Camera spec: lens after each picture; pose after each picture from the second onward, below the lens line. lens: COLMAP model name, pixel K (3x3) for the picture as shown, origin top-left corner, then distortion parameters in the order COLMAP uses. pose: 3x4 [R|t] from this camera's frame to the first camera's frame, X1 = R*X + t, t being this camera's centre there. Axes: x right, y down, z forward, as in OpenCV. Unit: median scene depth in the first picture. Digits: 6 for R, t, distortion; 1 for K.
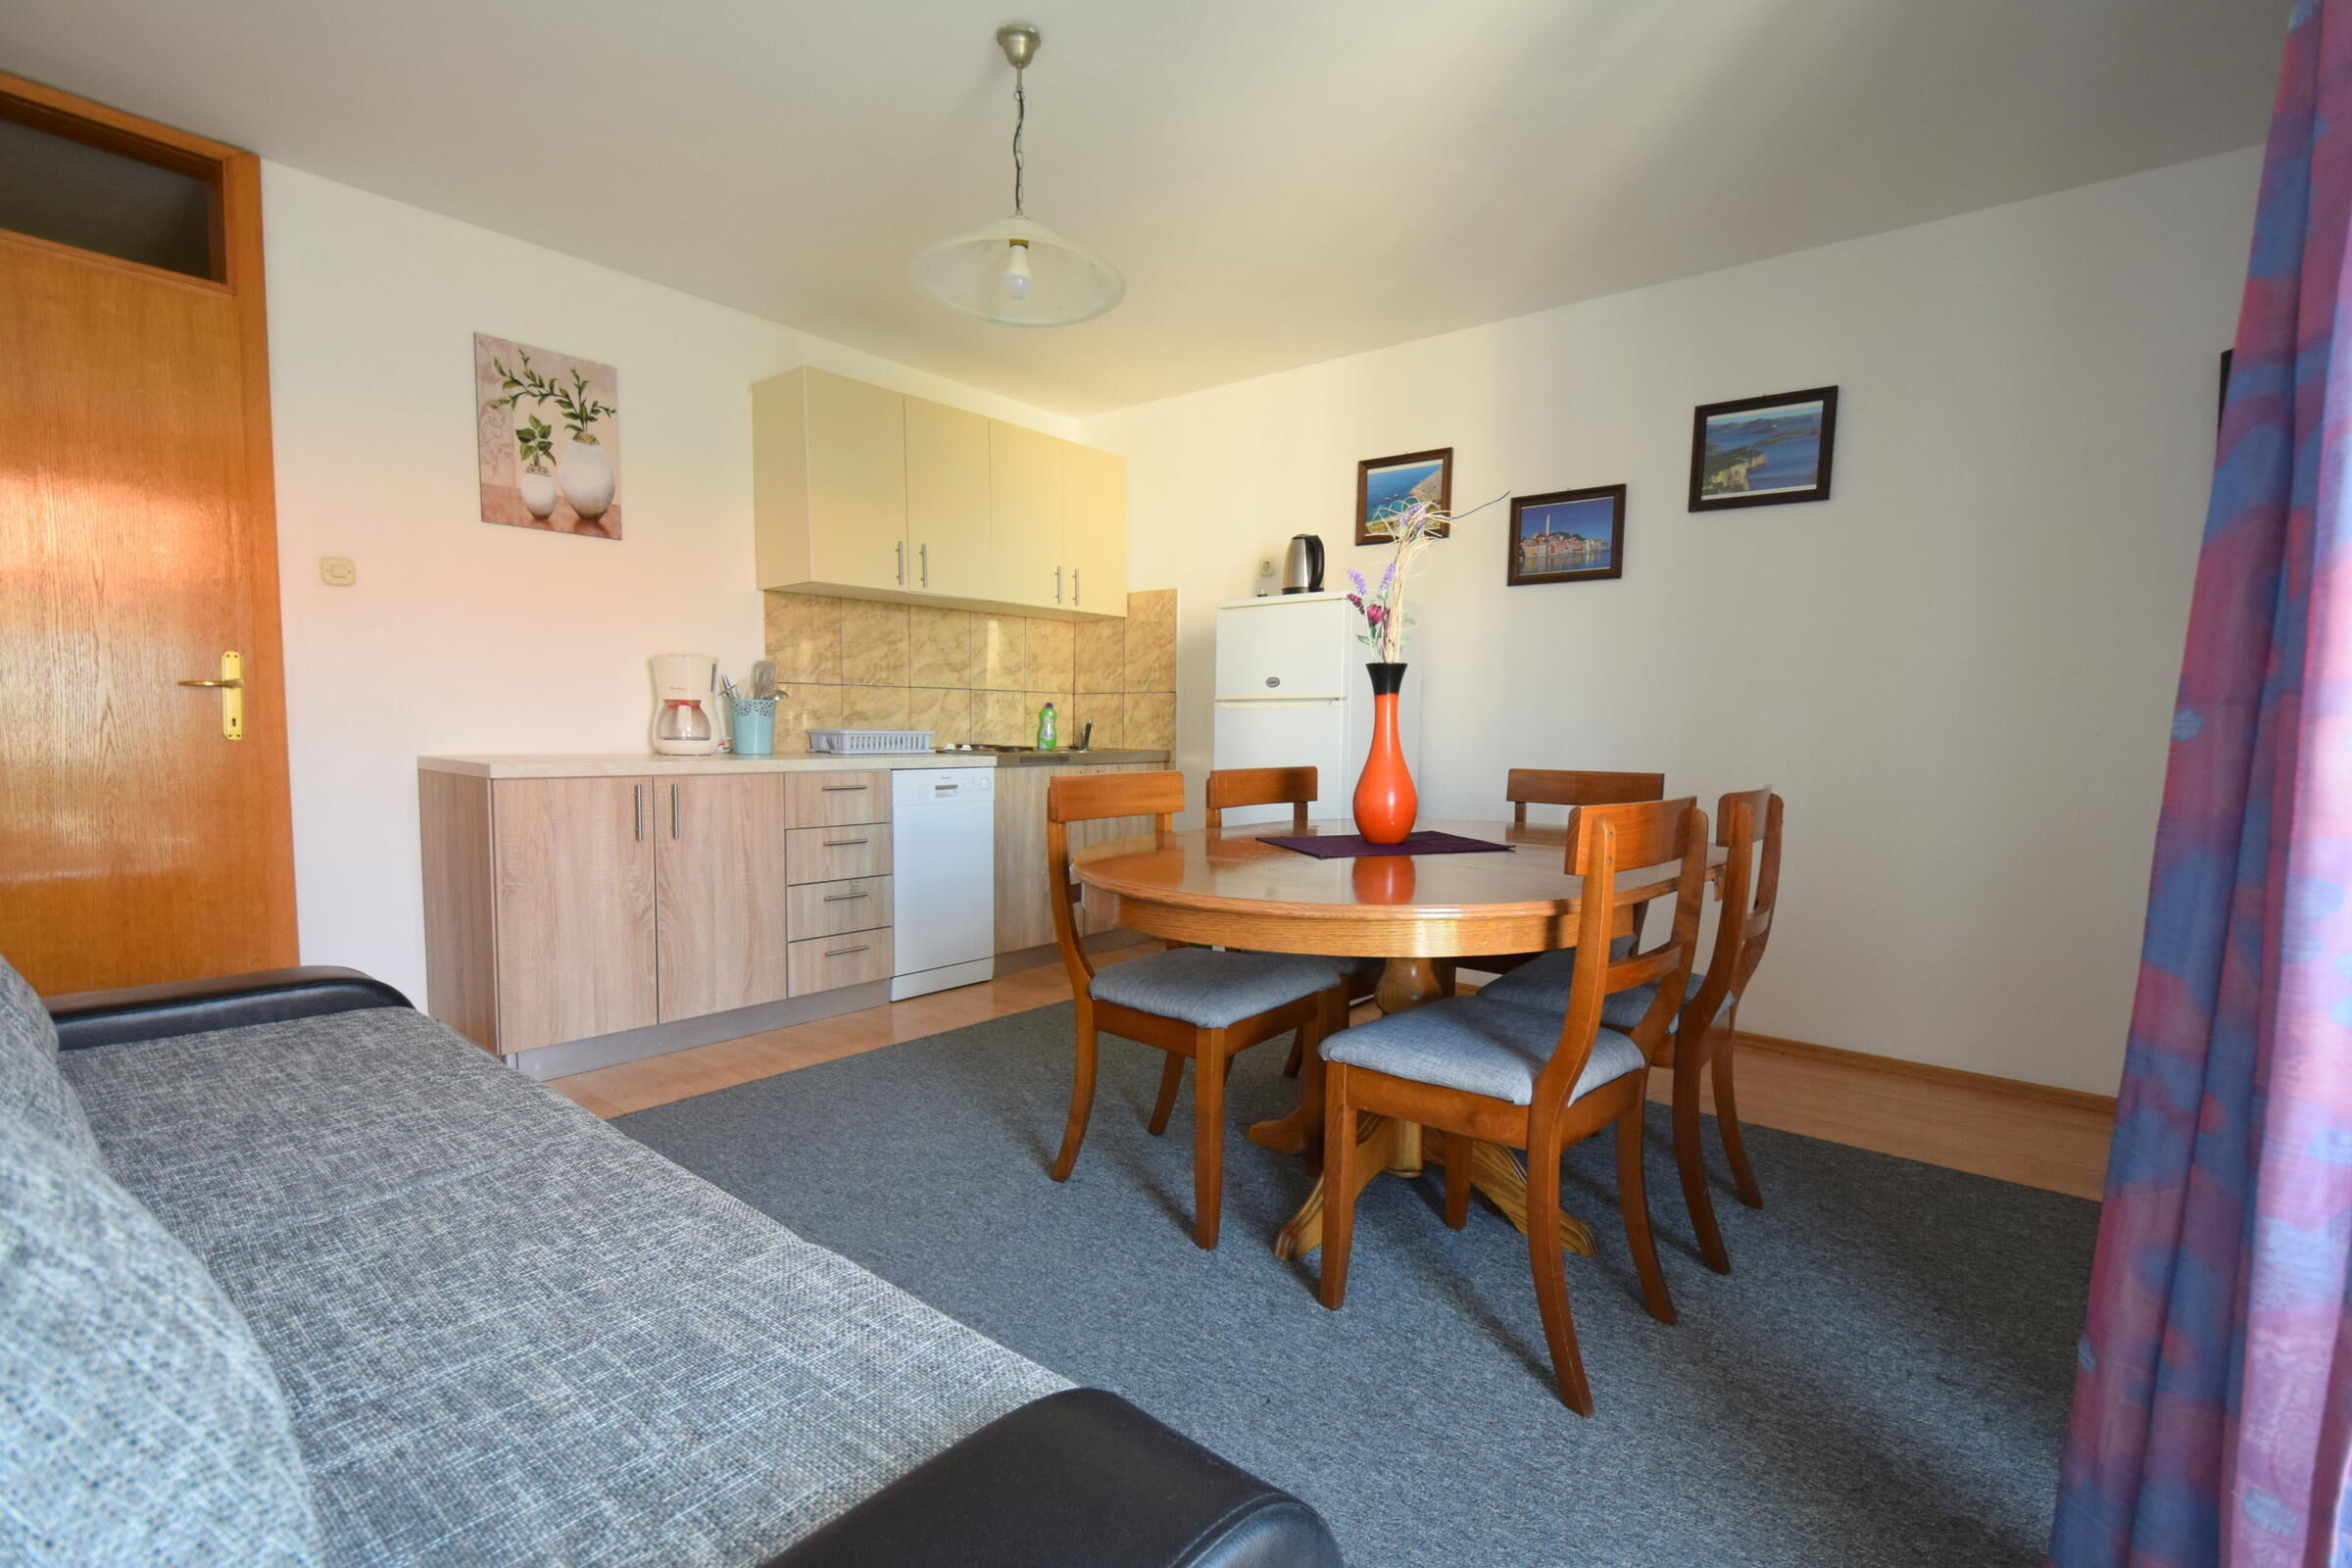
lens RADIAL K [[1044.6, 0, 1181.2], [0, 1044.6, 809.3], [0, 0, 1]] dist [0.002949, -0.009764]
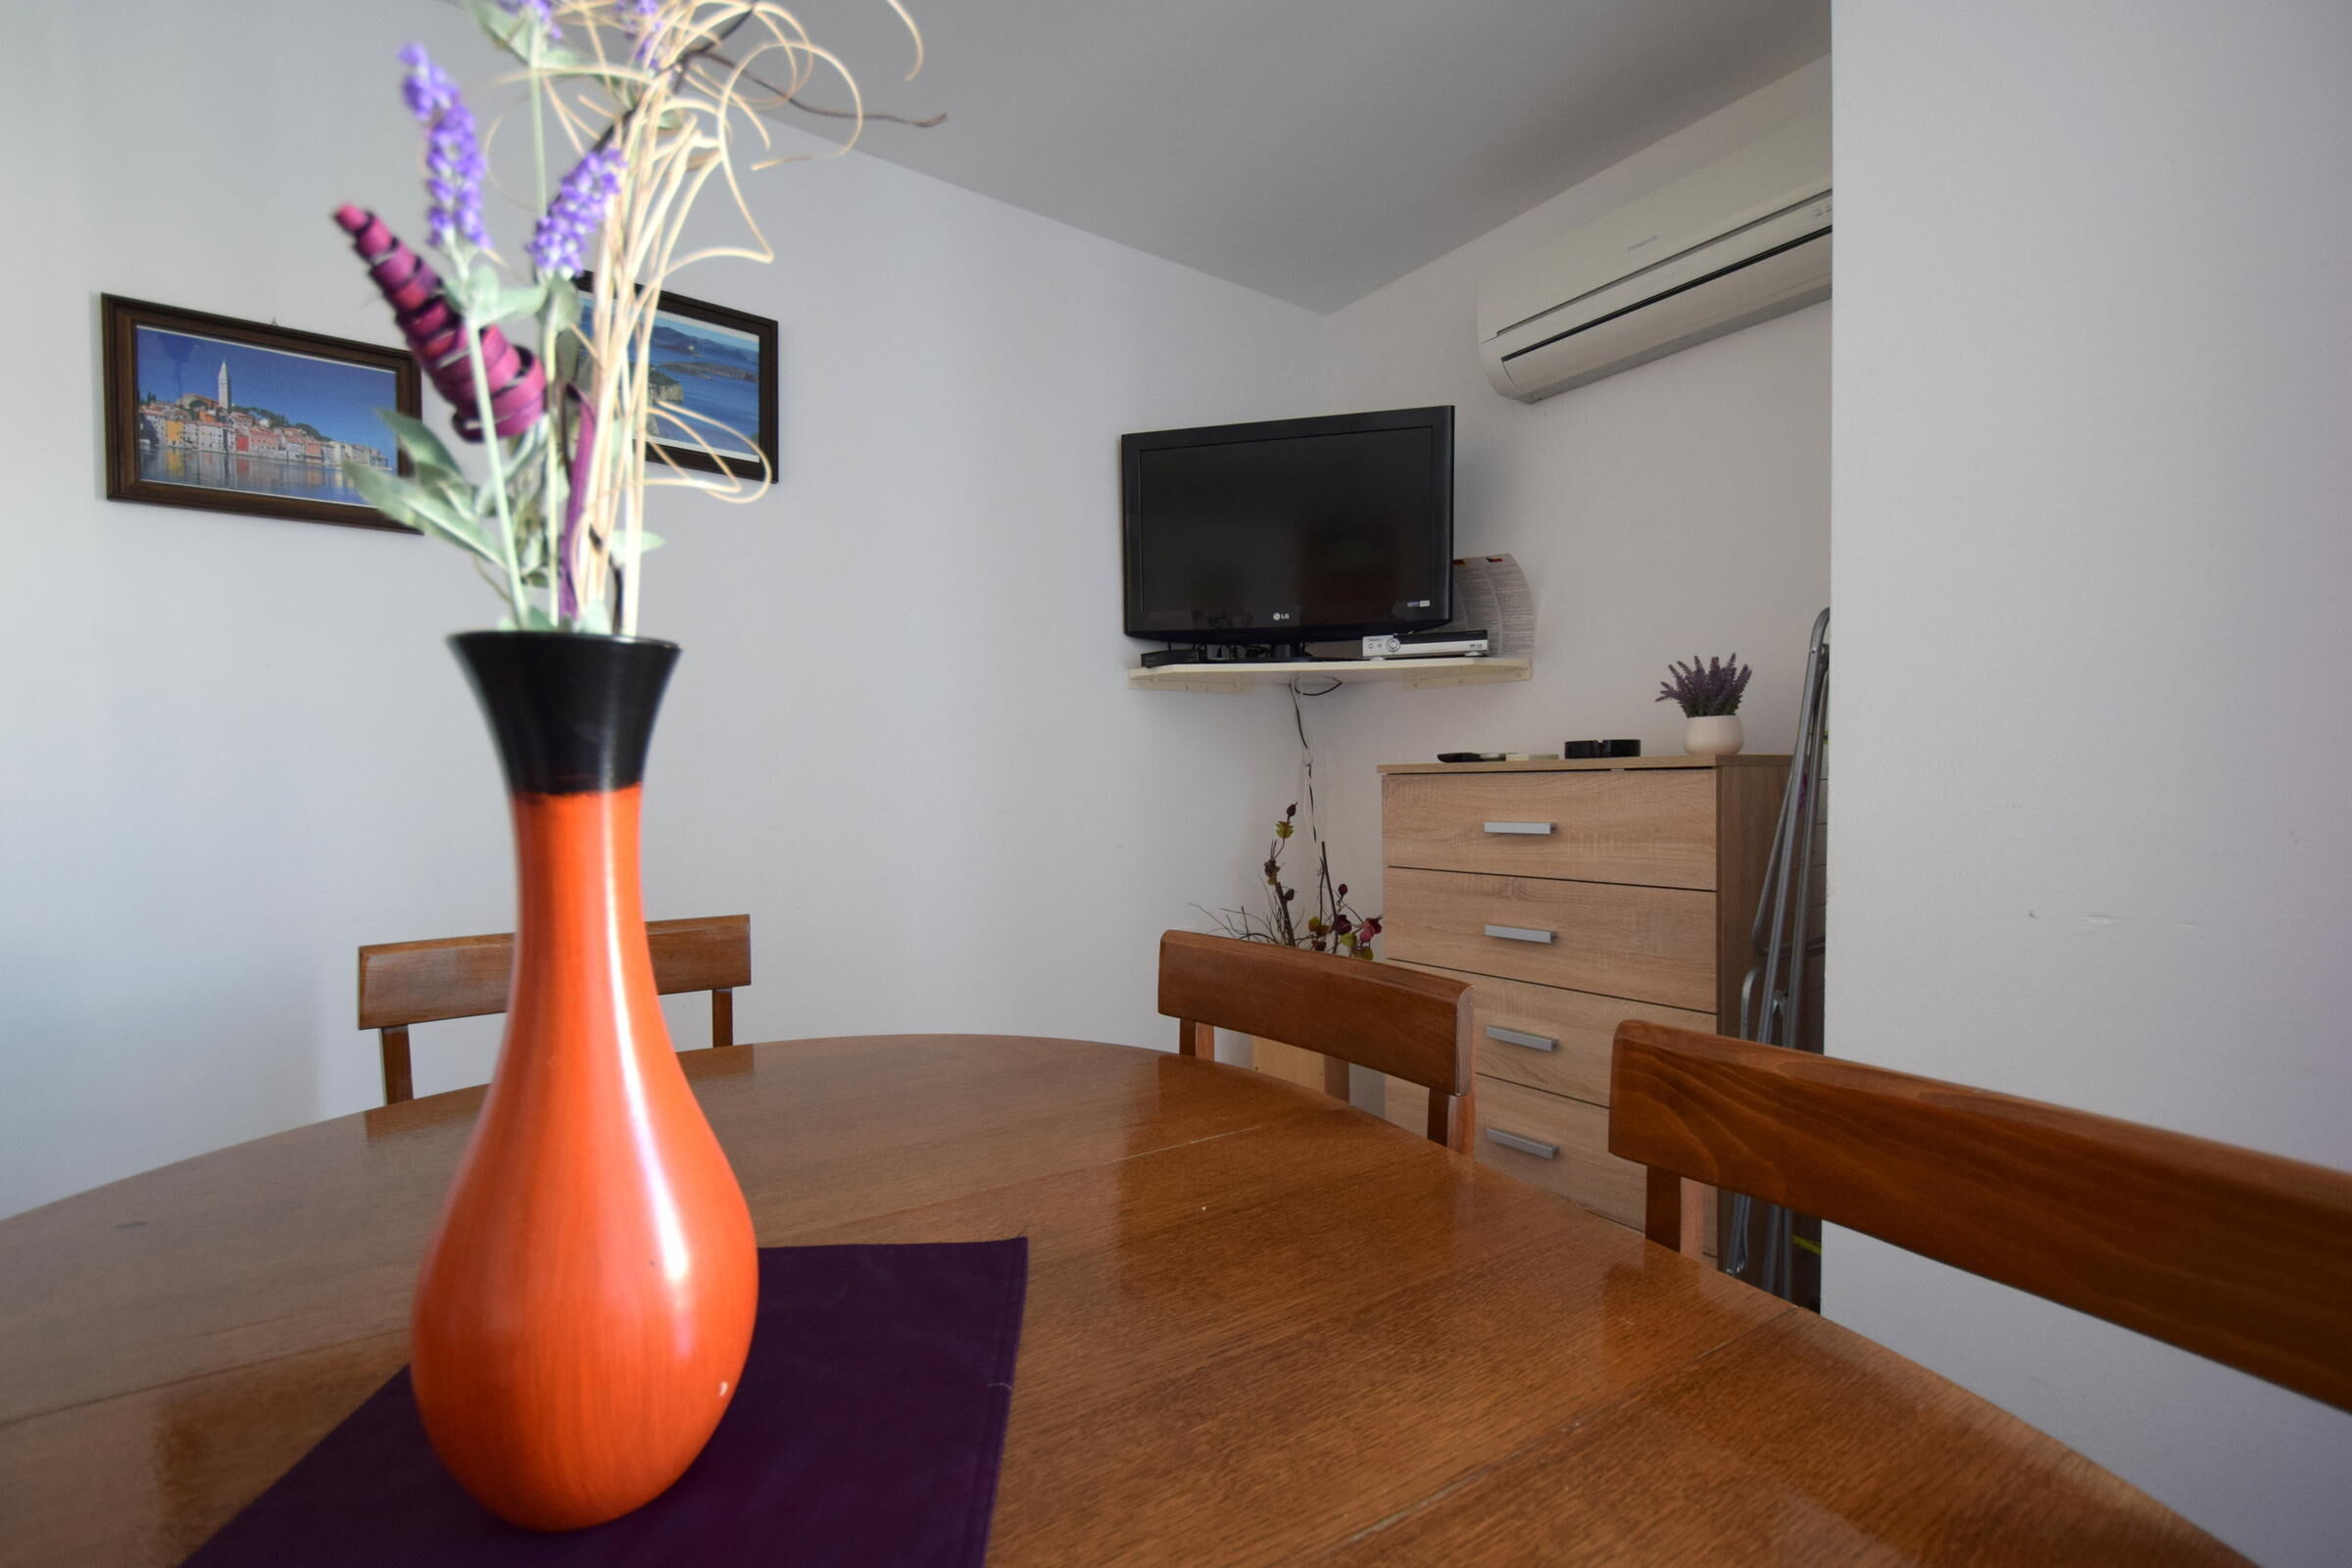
lens RADIAL K [[1029.4, 0, 1175.3], [0, 1029.4, 814.3], [0, 0, 1]] dist [0.001068, -0.000660]
pose [[0.257054, -0.044931, 0.965352, 0.016868], [0.088483, 0.995817, 0.022788, -0.059277], [-0.962338, 0.079560, 0.259954, 0.497511]]
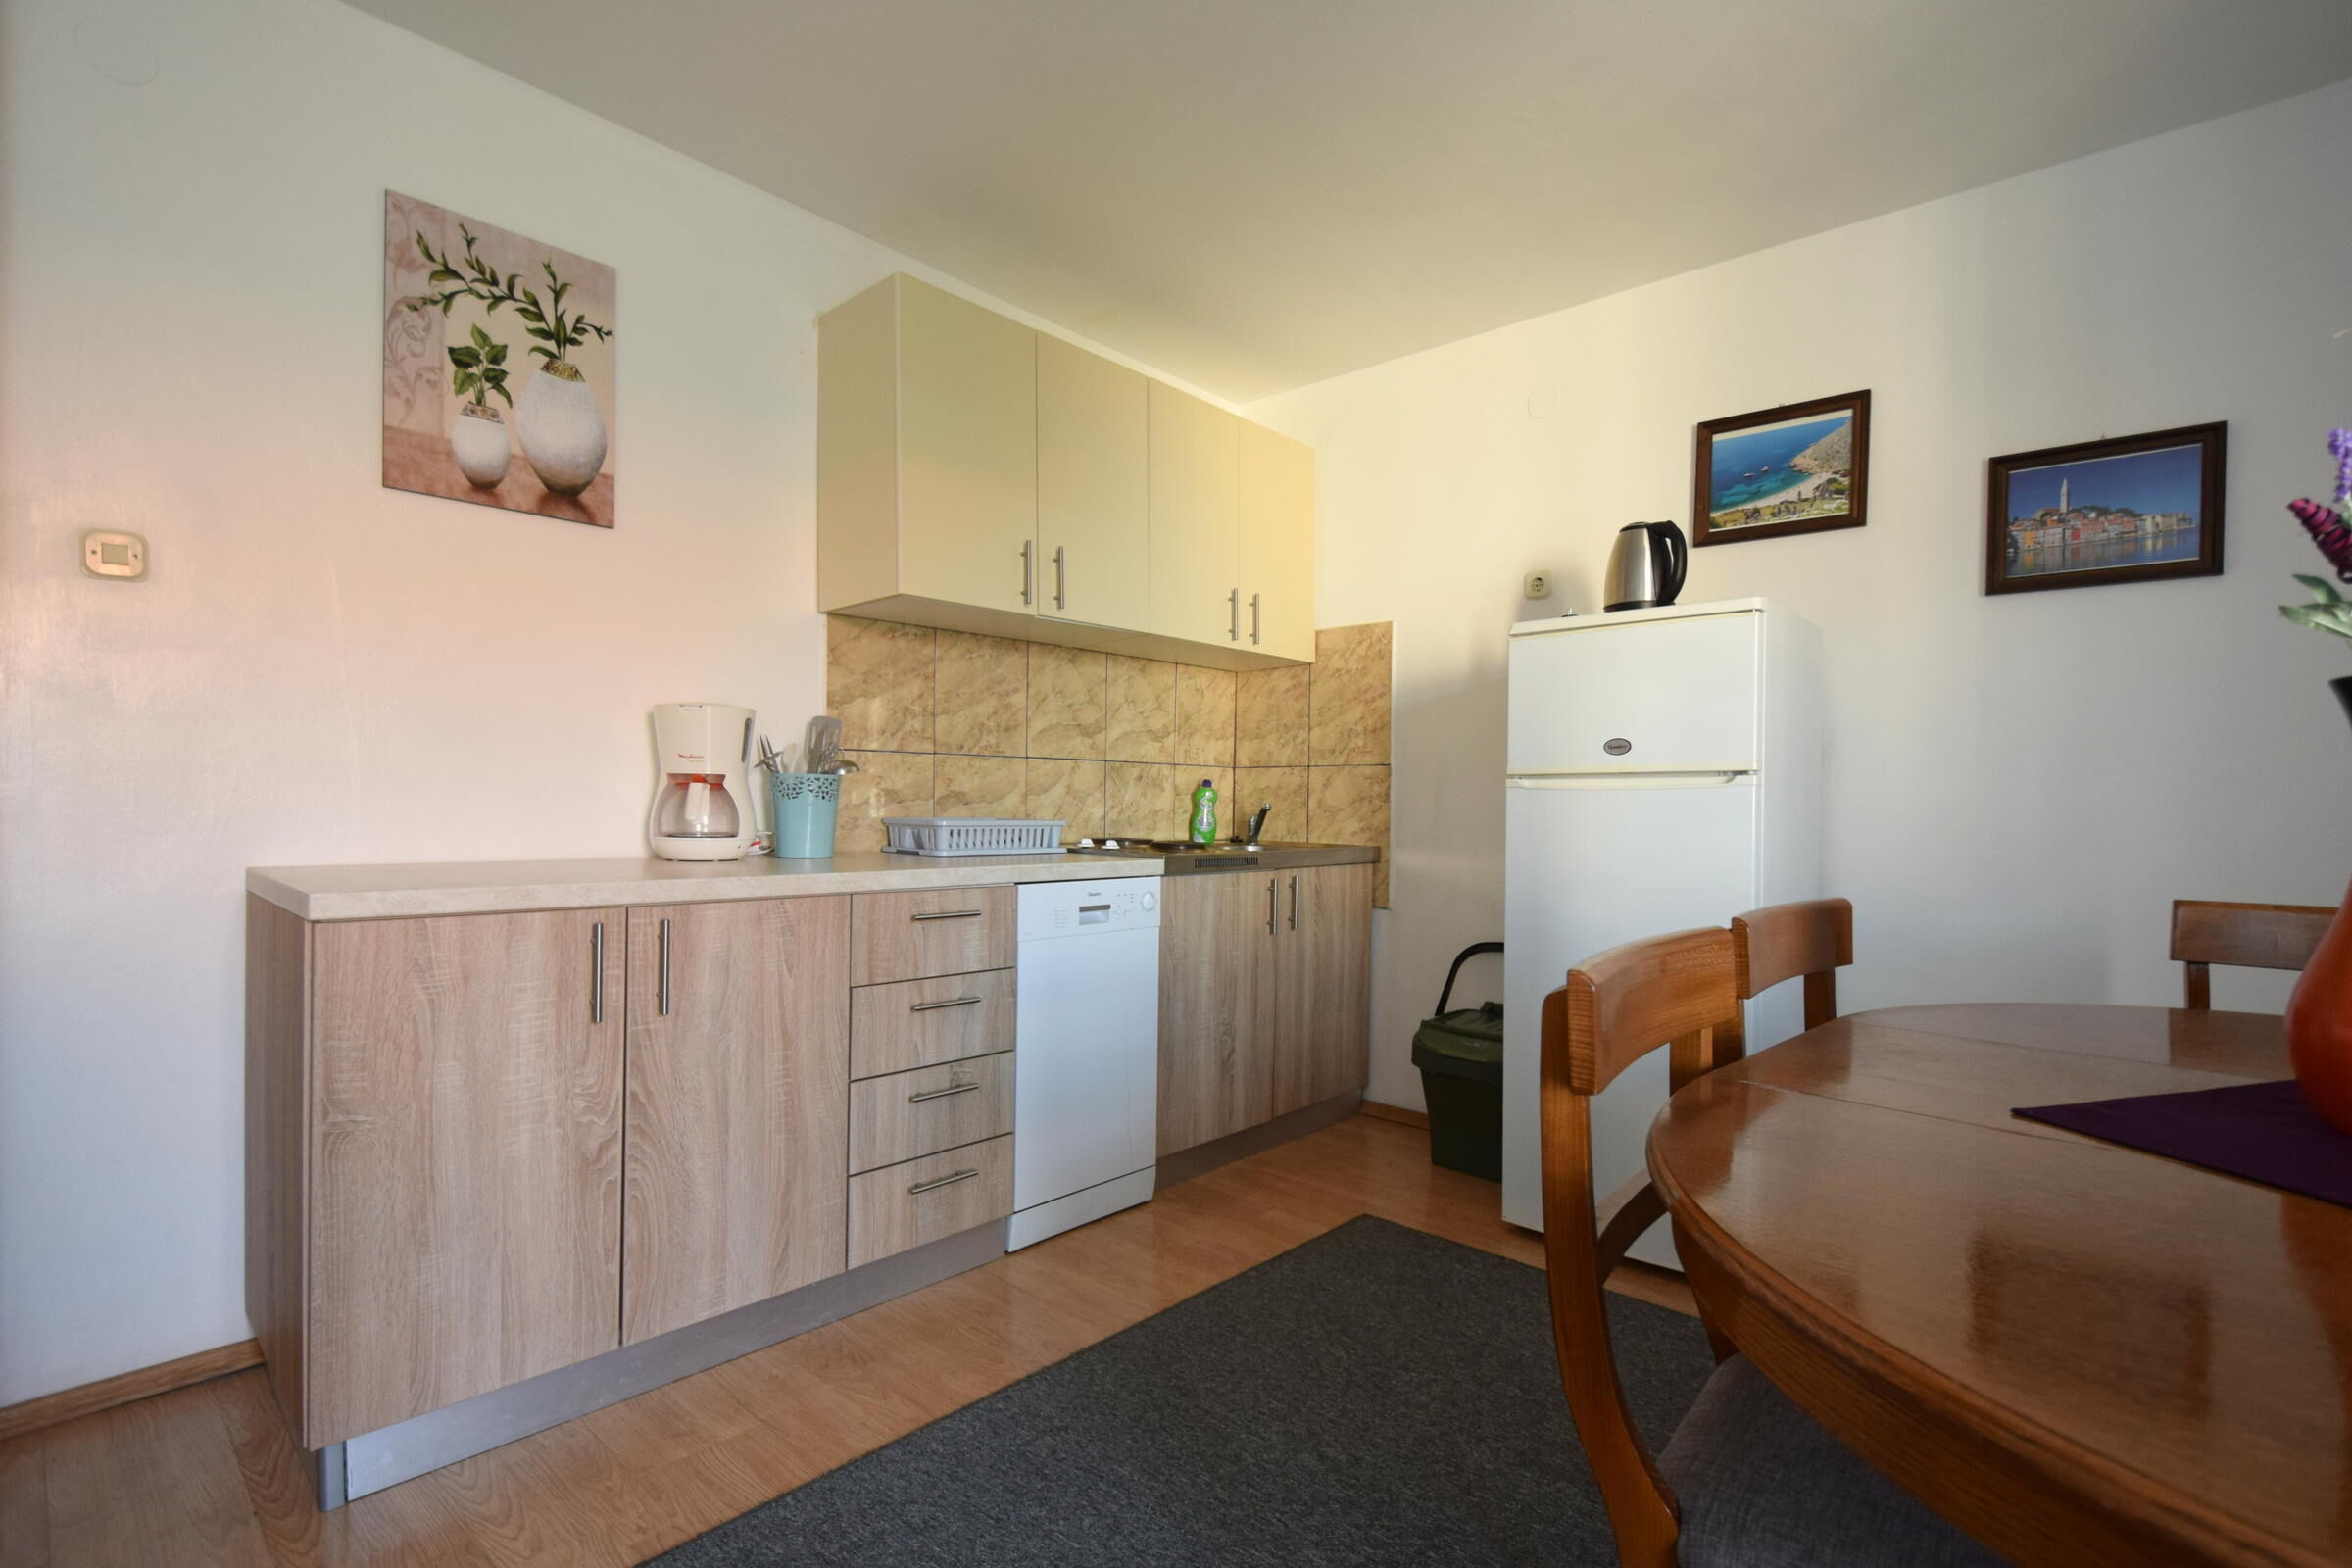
lens RADIAL K [[1067.2, 0, 1188.4], [0, 1067.2, 812.3], [0, 0, 1]] dist [-0.001844, -0.005440]
pose [[0.998821, 0.001465, -0.048529, -0.140568], [-0.004956, 0.997399, -0.071901, -0.034906], [0.048297, 0.072057, 0.996230, 0.353598]]
